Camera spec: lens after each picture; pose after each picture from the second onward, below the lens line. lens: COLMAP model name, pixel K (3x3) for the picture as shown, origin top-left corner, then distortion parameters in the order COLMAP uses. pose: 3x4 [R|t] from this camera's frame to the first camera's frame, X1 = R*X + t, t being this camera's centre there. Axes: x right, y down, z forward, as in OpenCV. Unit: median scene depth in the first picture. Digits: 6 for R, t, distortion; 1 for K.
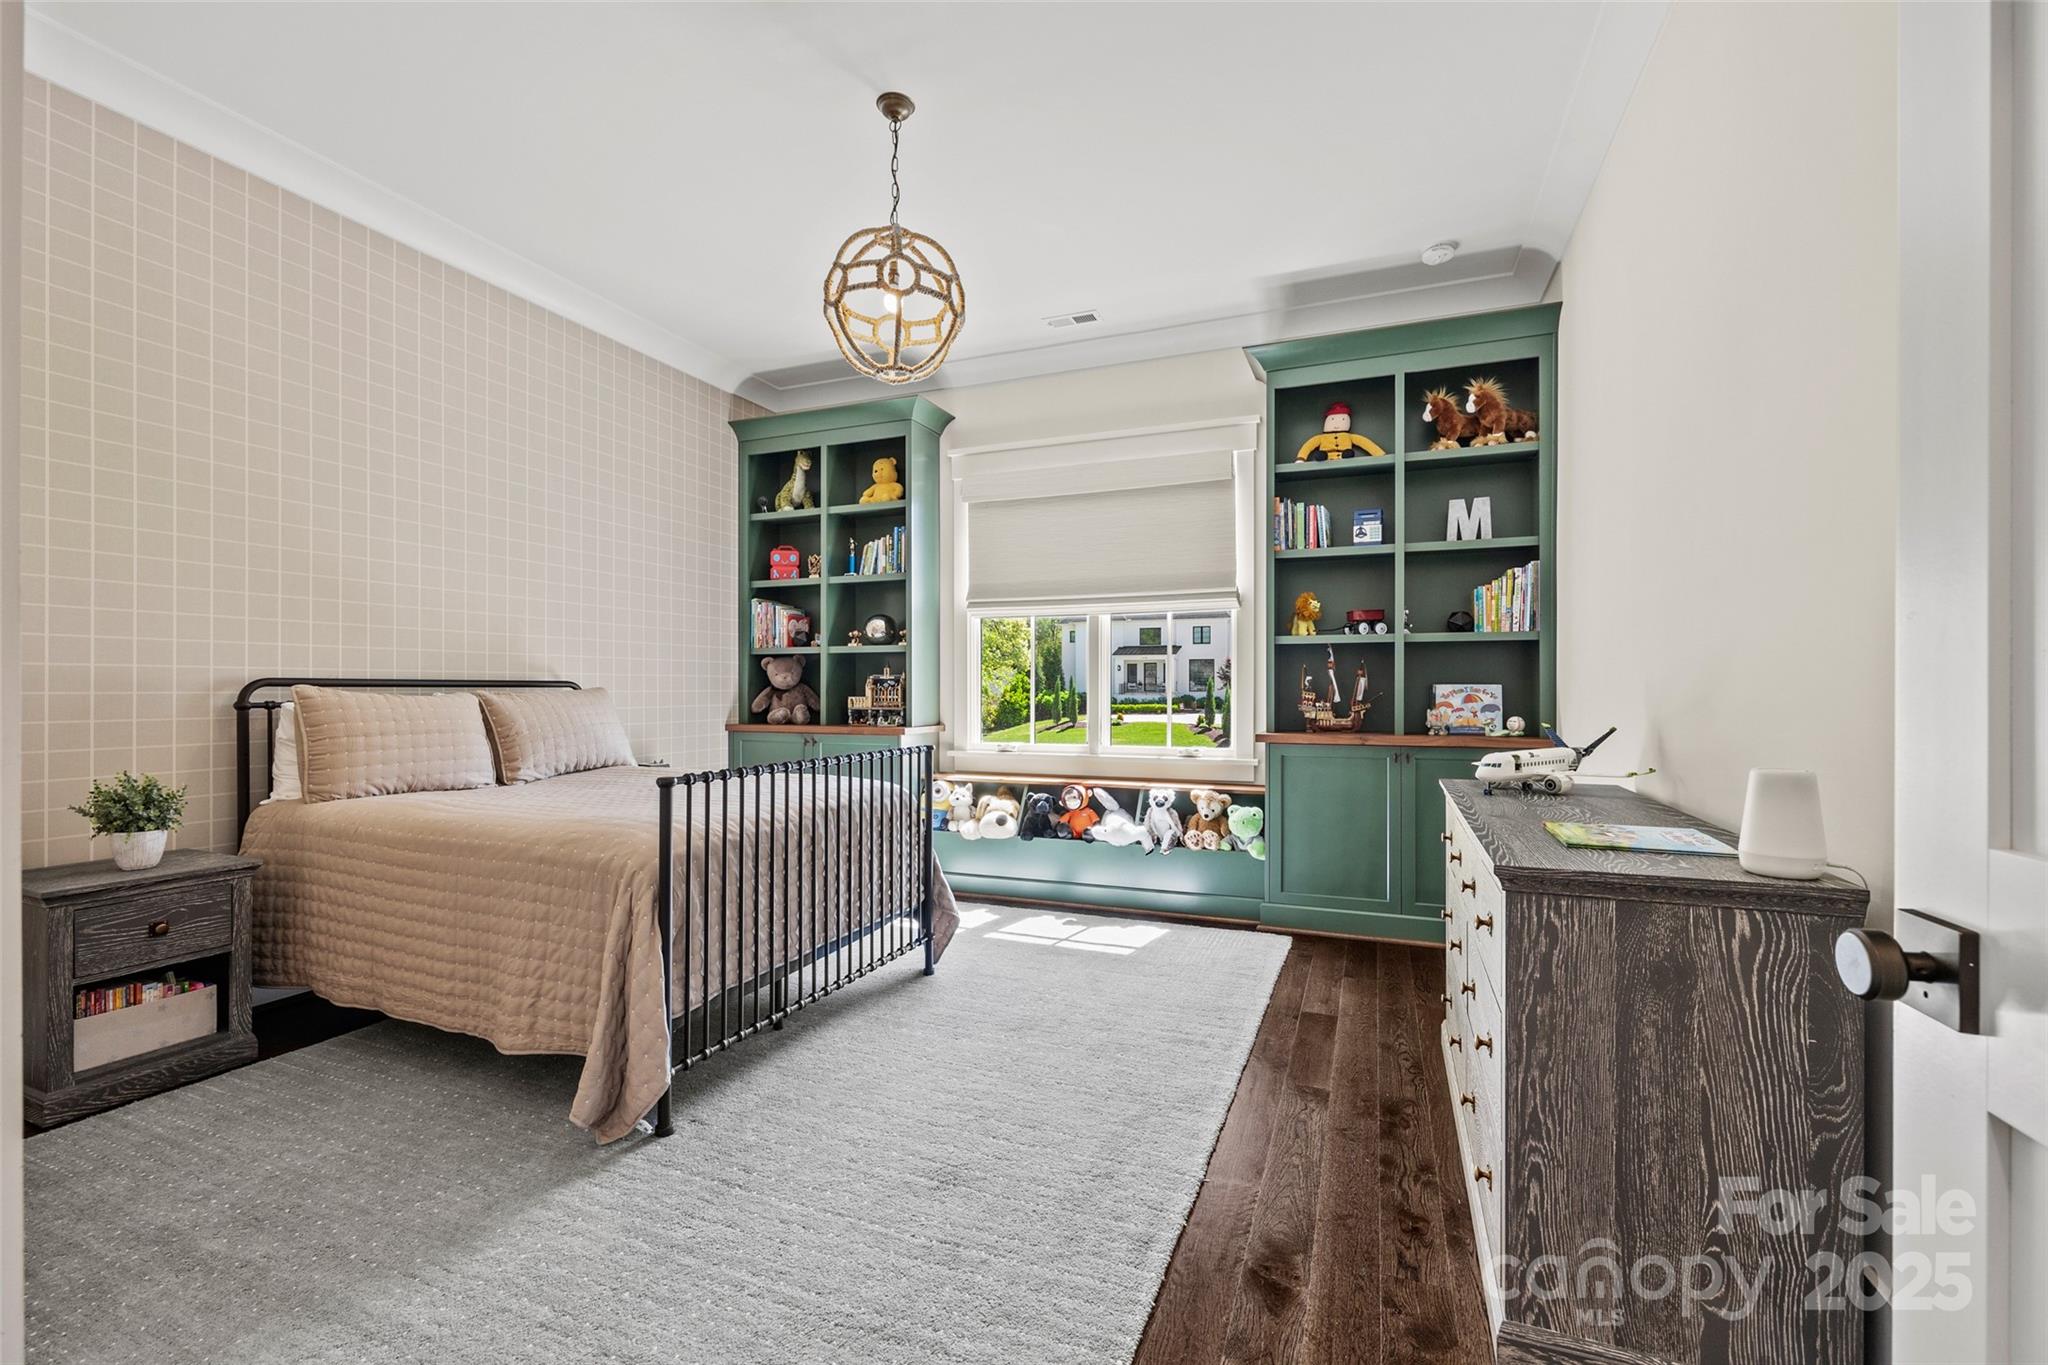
lens RADIAL K [[842.3, 0, 1031.5], [0, 842.3, 685.6], [0, 0, 1]] dist [0.000932, 0.000440]
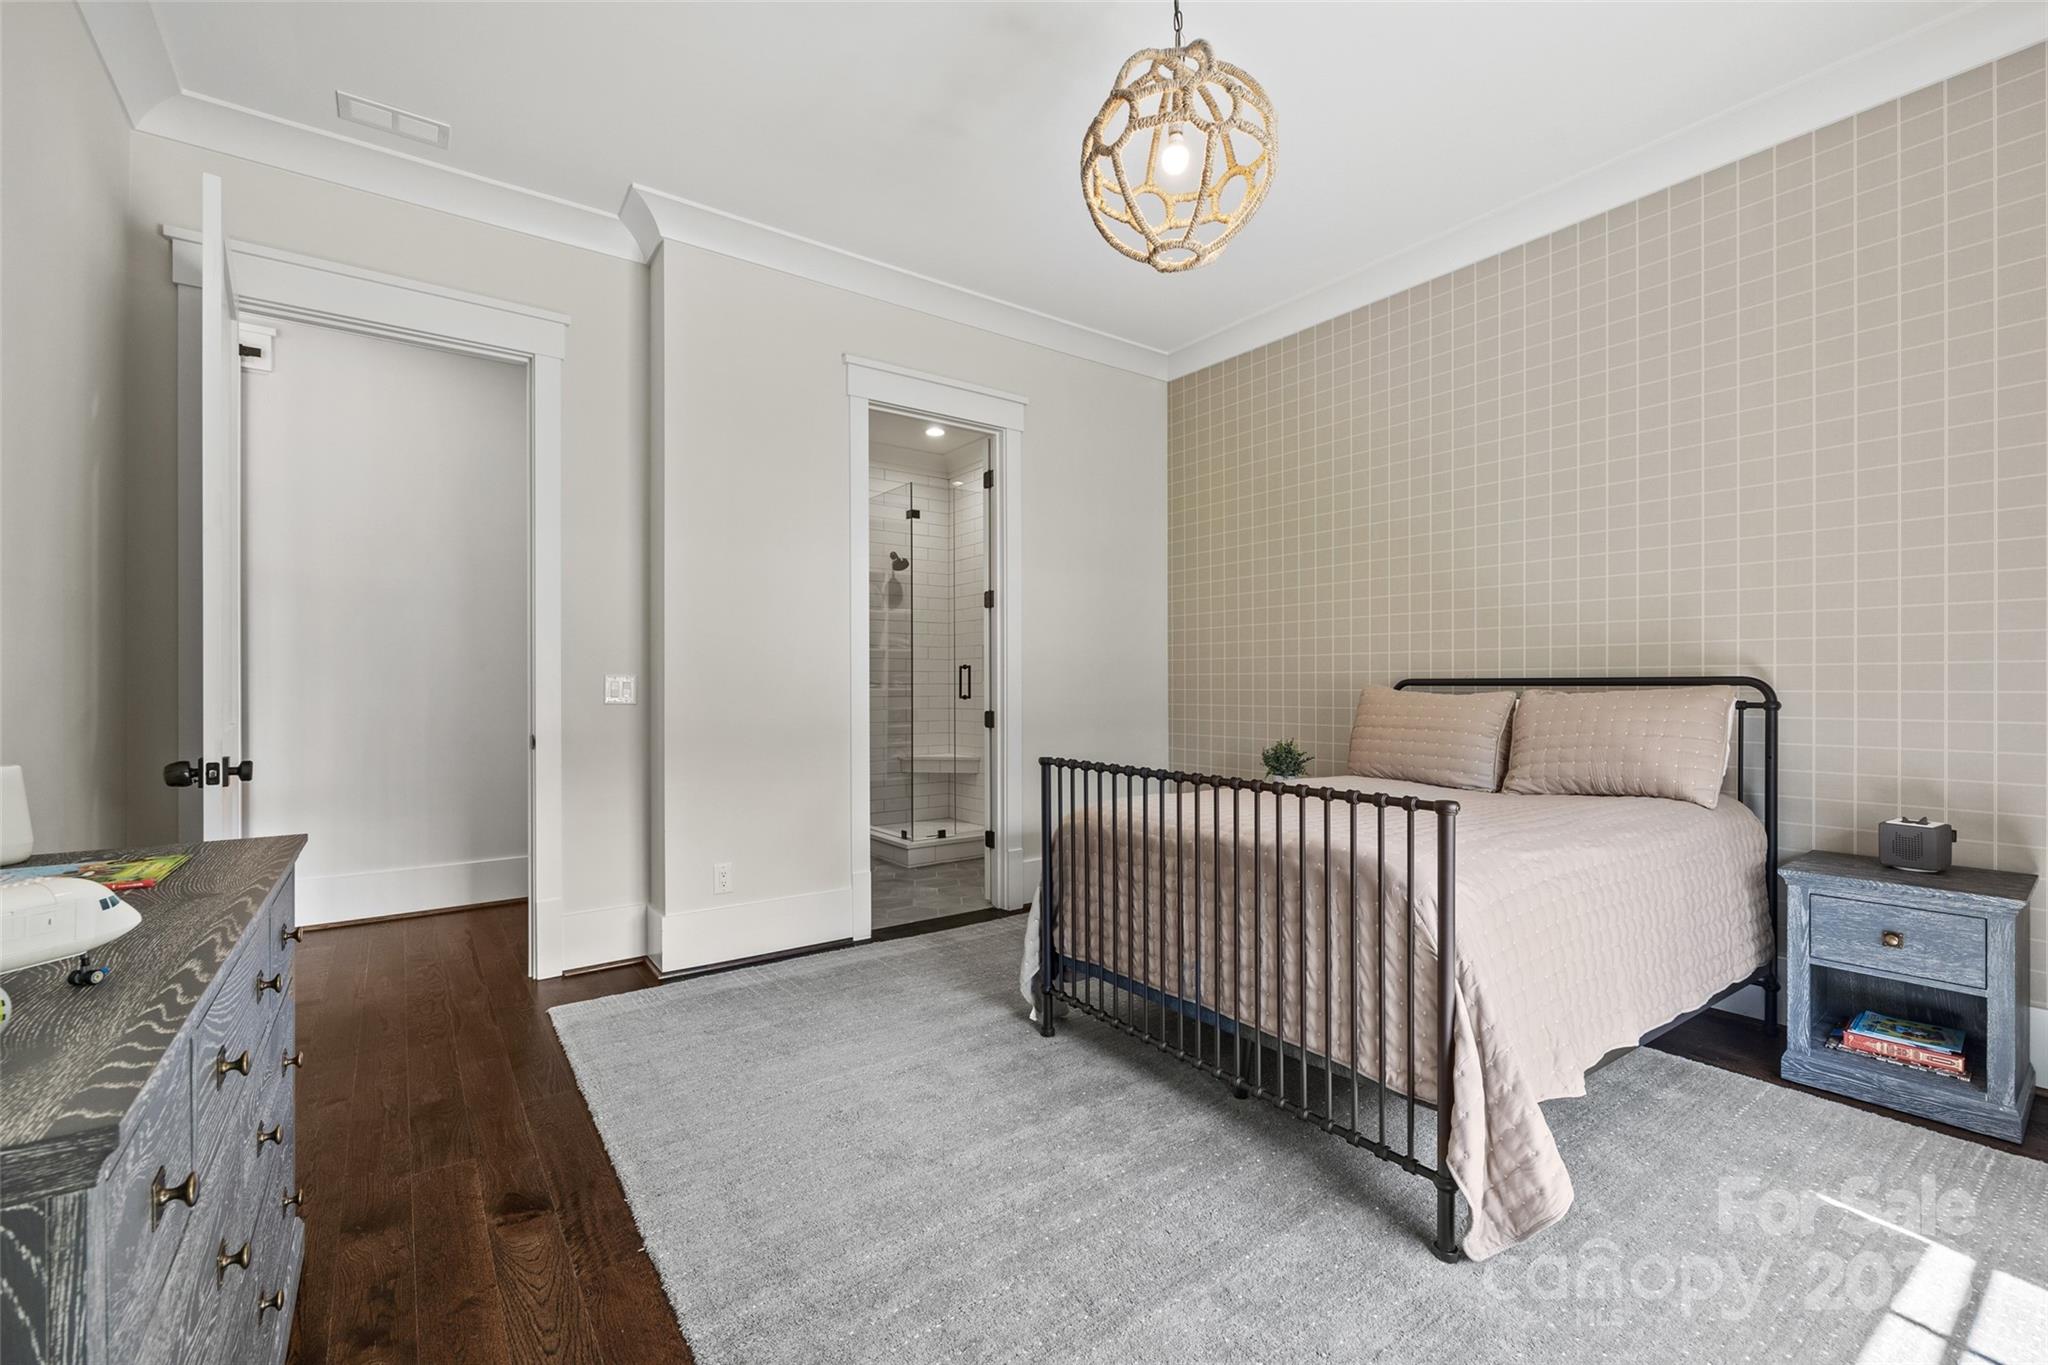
lens RADIAL K [[842.3, 0, 1033.6], [0, 842.3, 683.5], [0, 0, 1]] dist [0.000932, 0.000440]
pose [[-0.508268, -0.000203, -0.861199, 0.552009], [0.004292, 0.999987, -0.002768, -0.000177], [0.861188, -0.005103, -0.508261, 1.328662]]
